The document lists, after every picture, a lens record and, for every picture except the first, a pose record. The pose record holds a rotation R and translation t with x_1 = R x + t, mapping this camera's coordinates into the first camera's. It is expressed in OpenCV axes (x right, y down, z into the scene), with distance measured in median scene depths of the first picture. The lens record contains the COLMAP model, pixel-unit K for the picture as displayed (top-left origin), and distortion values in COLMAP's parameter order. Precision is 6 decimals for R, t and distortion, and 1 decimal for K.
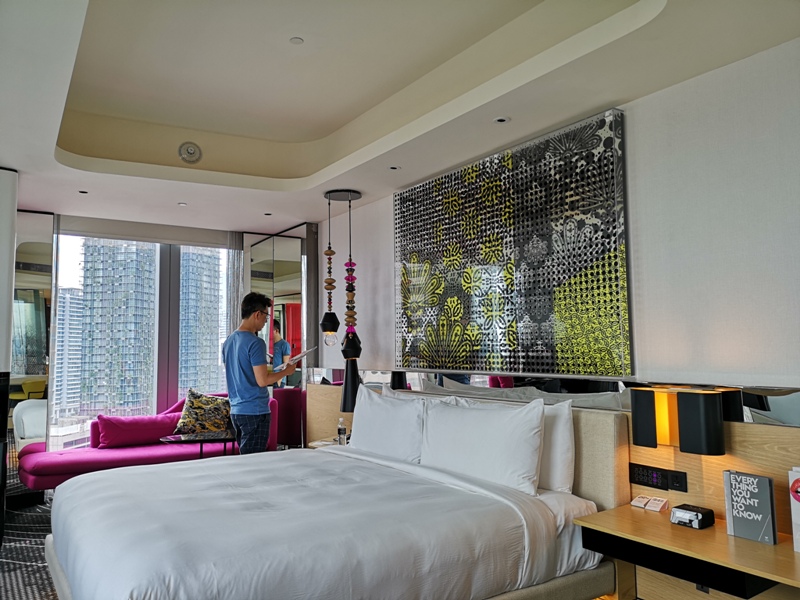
lens RADIAL K [[621.8, 0, 383.6], [0, 621.8, 304.6], [0, 0, 1]] dist [0.049802, -0.046795]
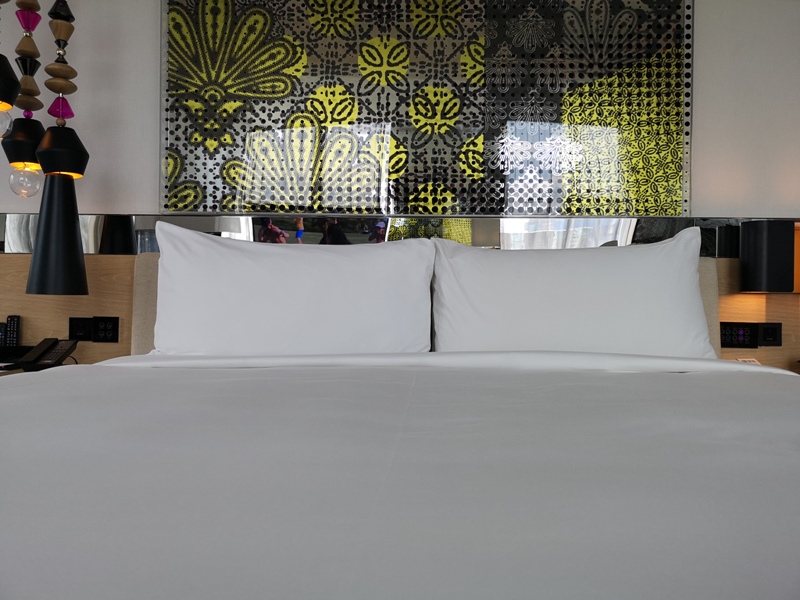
lens RADIAL K [[621.8, 0, 398.6], [0, 621.8, 305.0], [0, 0, 1]] dist [0.049802, -0.046795]
pose [[0.541375, 0.020427, 0.840533, -0.397251], [-0.073681, 0.997011, 0.023227, 0.203888], [-0.837546, -0.074506, 0.541263, 0.760677]]
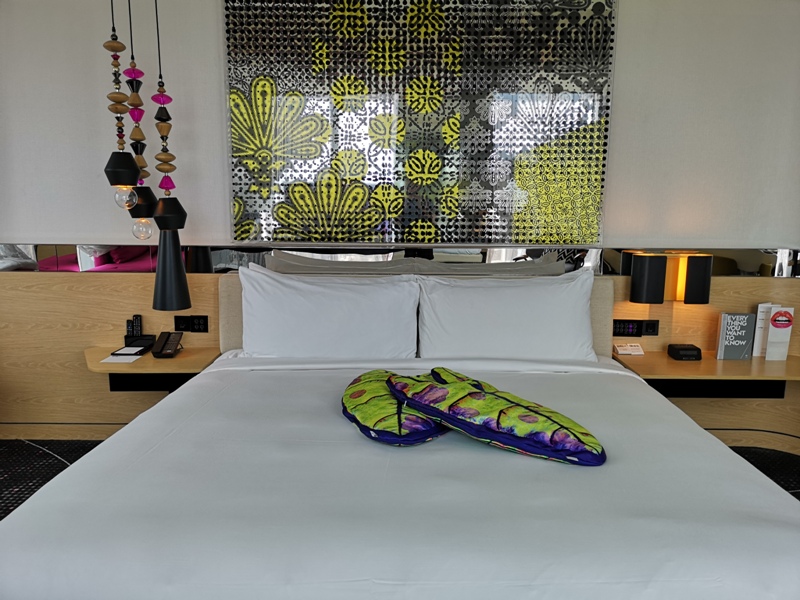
lens RADIAL K [[621.8, 0, 400.4], [0, 621.8, 305.1], [0, 0, 1]] dist [0.049802, -0.046795]
pose [[0.551253, -0.119496, 0.825737, -0.635936], [-0.071238, 0.979335, 0.189282, 0.032025], [-0.831292, -0.163166, 0.531348, 0.602779]]
